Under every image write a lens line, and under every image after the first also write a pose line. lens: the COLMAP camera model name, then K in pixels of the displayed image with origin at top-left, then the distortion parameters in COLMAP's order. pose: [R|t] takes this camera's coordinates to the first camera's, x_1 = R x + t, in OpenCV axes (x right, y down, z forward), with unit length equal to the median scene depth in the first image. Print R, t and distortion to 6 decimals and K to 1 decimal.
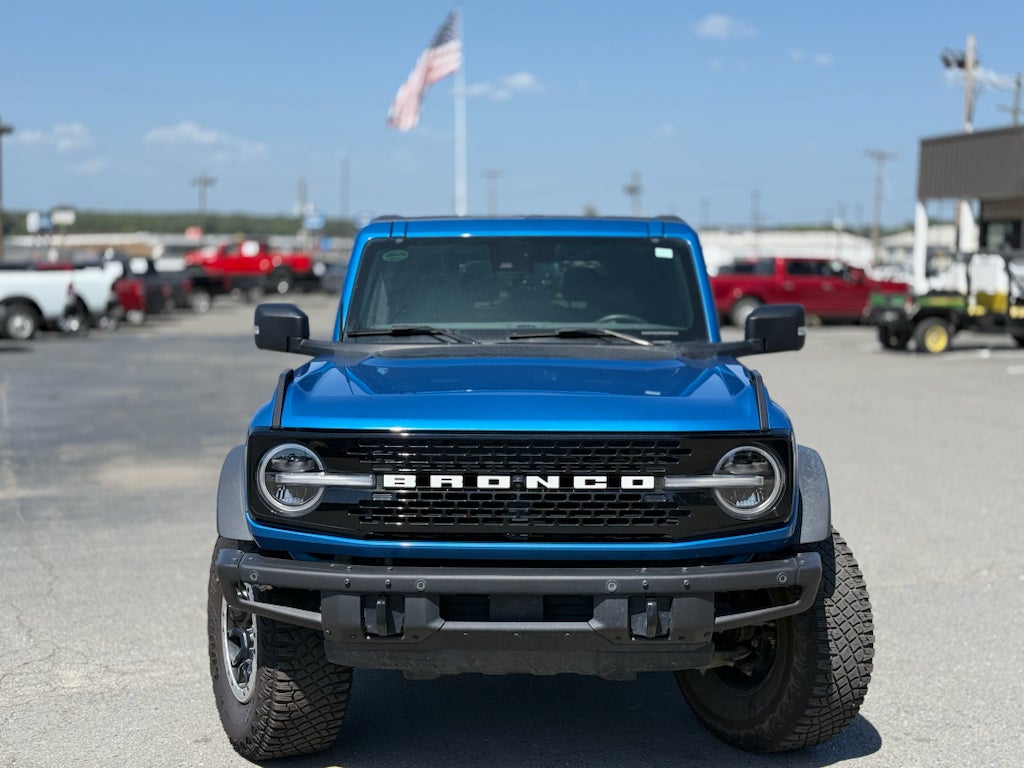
lens RADIAL K [[1424.1, 0, 512.0], [0, 1424.1, 384.0], [0, 0, 1]] dist [0.147625, 0.028022]
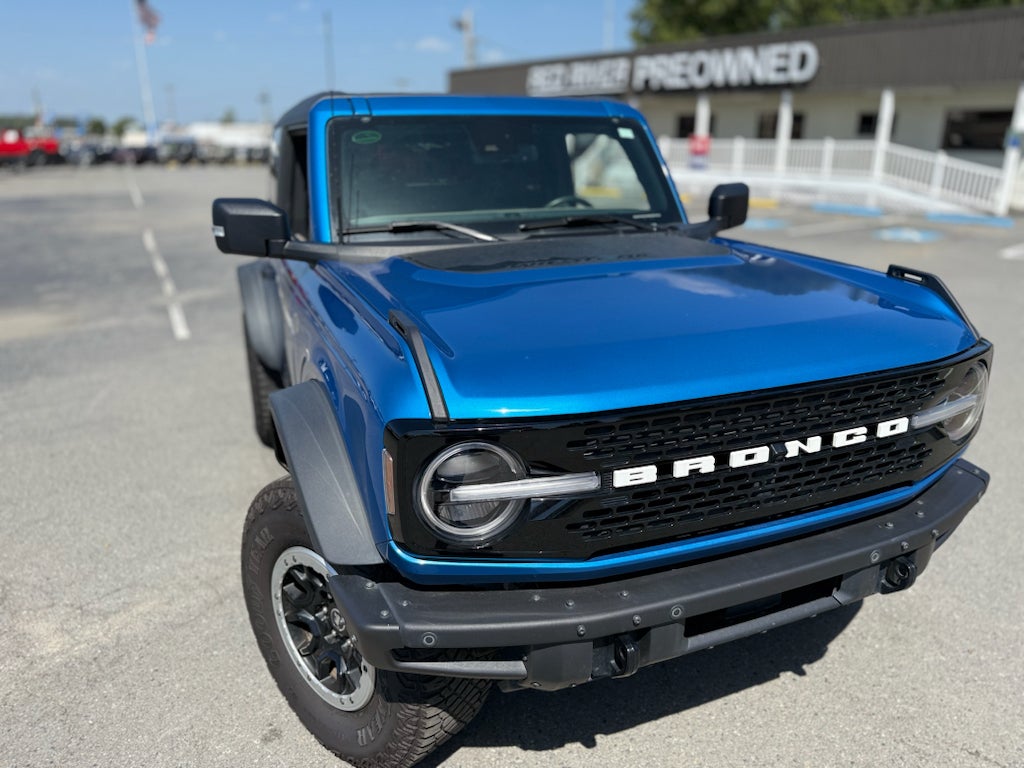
lens RADIAL K [[715.4, 0, 515.9], [0, 715.4, 388.3], [0, 0, 1]] dist [0.100851, -0.121235]
pose [[0.917705, -0.135312, 0.373508, -0.250430], [0.042812, 0.968415, 0.245643, -0.060350], [-0.394948, -0.209437, 0.894512, 0.699645]]
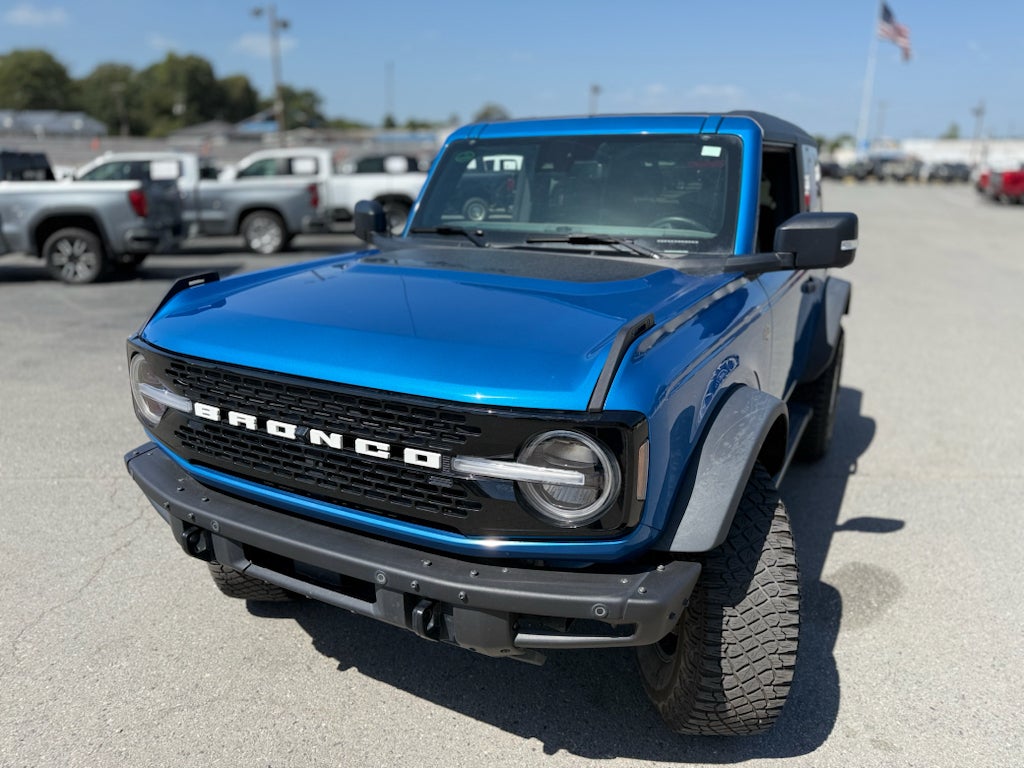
lens RADIAL K [[715.4, 0, 515.9], [0, 715.4, 388.3], [0, 0, 1]] dist [0.100851, -0.121235]
pose [[0.894578, 0.131812, -0.427031, 0.287764], [-0.036928, 0.974050, 0.223300, -0.056118], [0.445383, -0.183989, 0.876232, 0.665034]]
